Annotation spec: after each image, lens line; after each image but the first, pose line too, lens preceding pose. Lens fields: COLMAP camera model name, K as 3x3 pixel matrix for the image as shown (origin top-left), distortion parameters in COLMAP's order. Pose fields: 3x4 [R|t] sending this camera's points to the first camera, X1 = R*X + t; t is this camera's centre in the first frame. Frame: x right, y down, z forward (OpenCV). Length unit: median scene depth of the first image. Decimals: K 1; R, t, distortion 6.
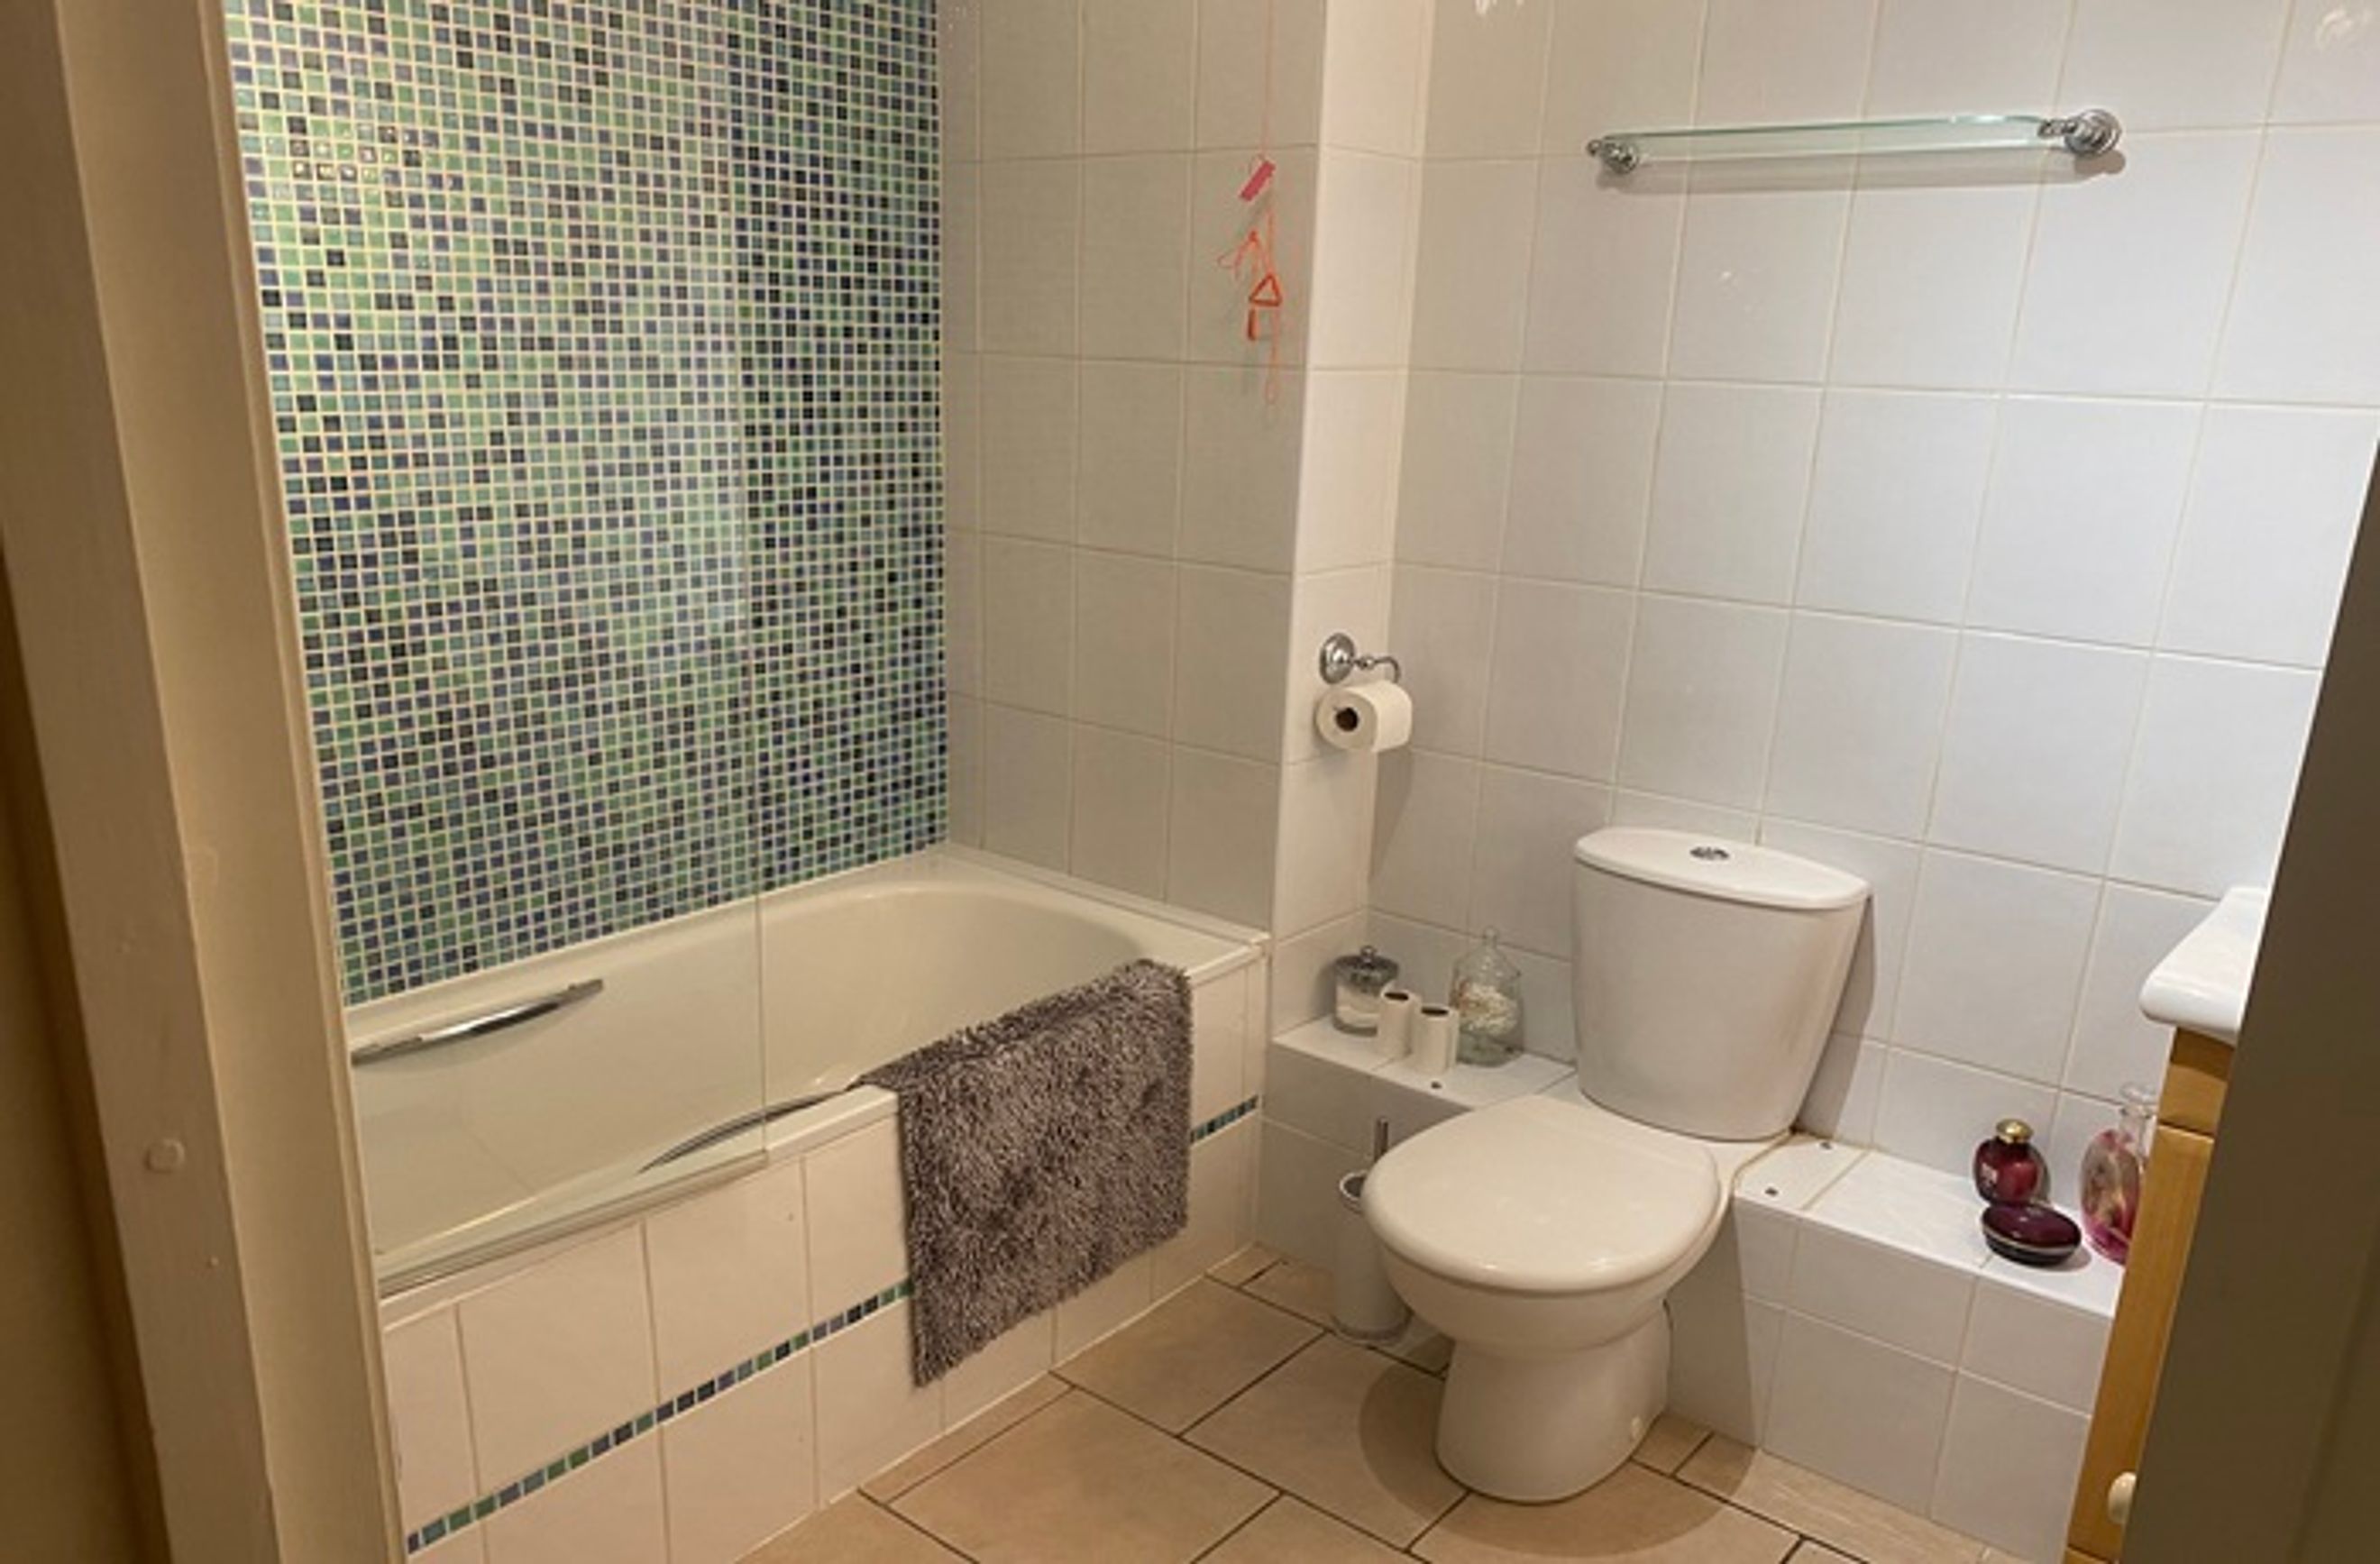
lens RADIAL K [[1764.3, 0, 1149.3], [0, 1764.3, 889.1], [0, 0, 1]] dist [0.066490, -0.066281]
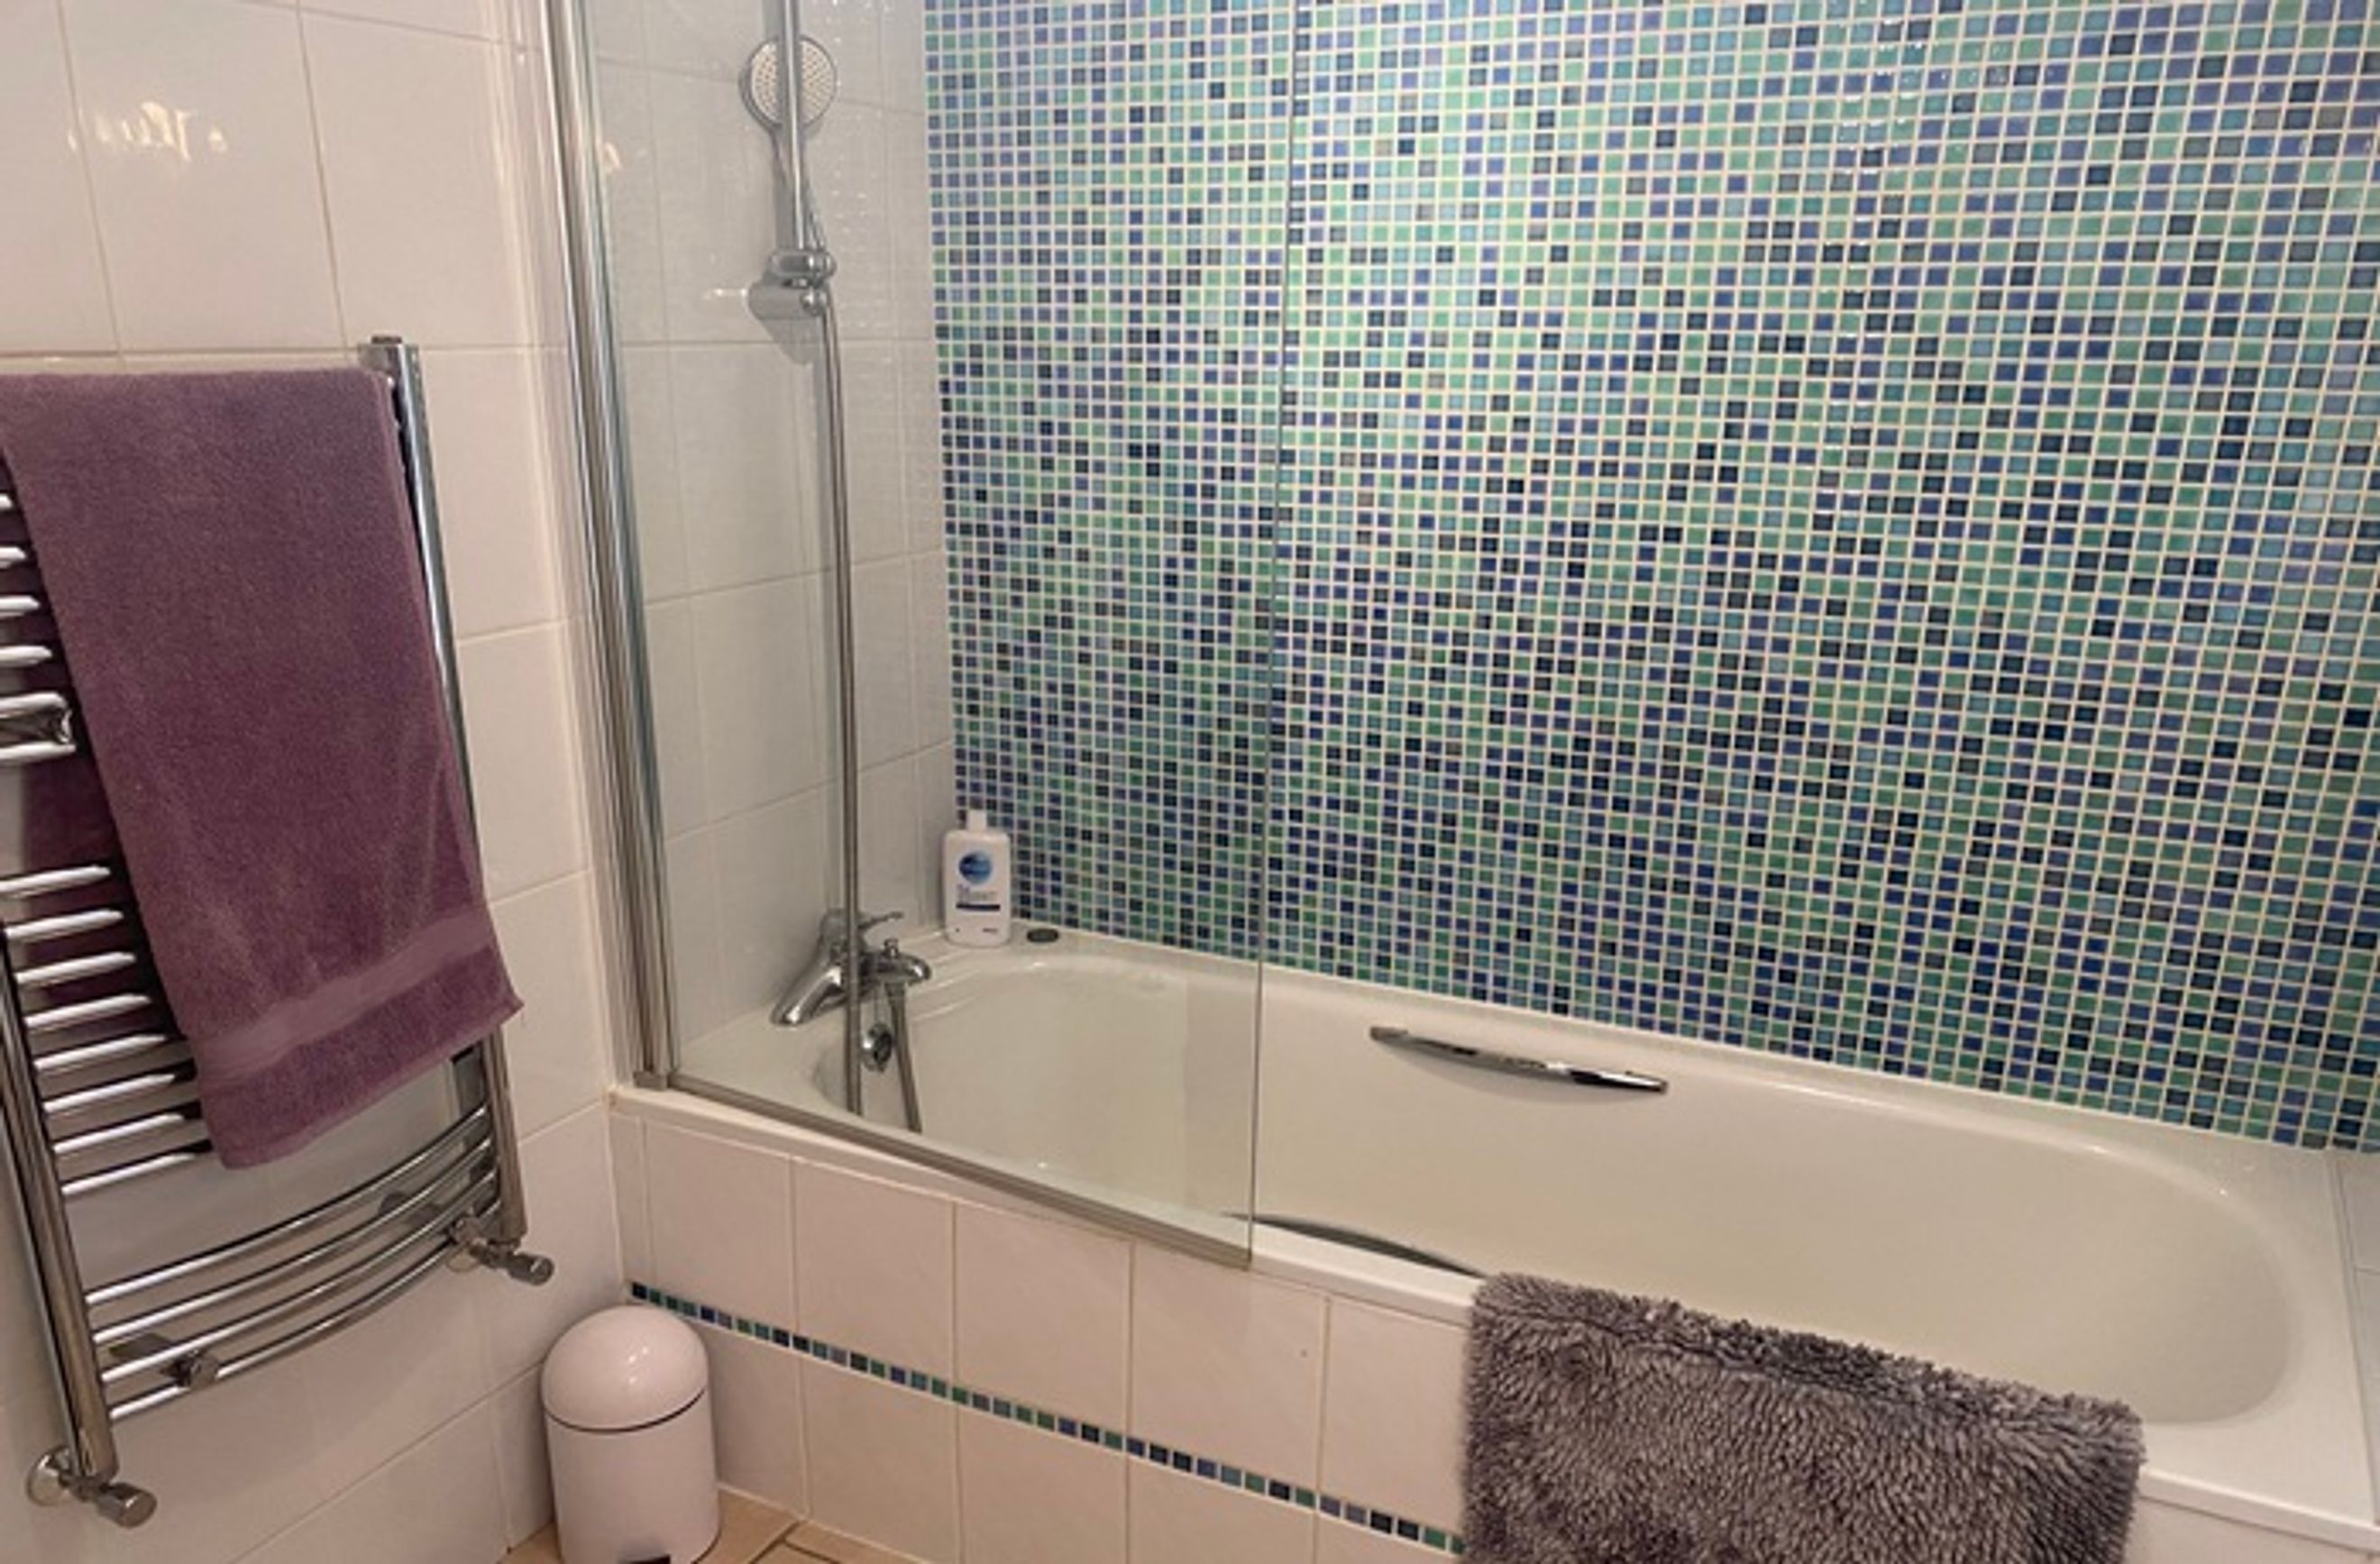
lens RADIAL K [[1764.3, 0, 1149.3], [0, 1764.3, 889.1], [0, 0, 1]] dist [0.066490, -0.066281]
pose [[0.266989, 0.288368, -0.919544, 0.424074], [-0.302719, 0.930978, 0.204060, -0.148440], [0.914920, 0.223882, 0.335855, 0.503515]]
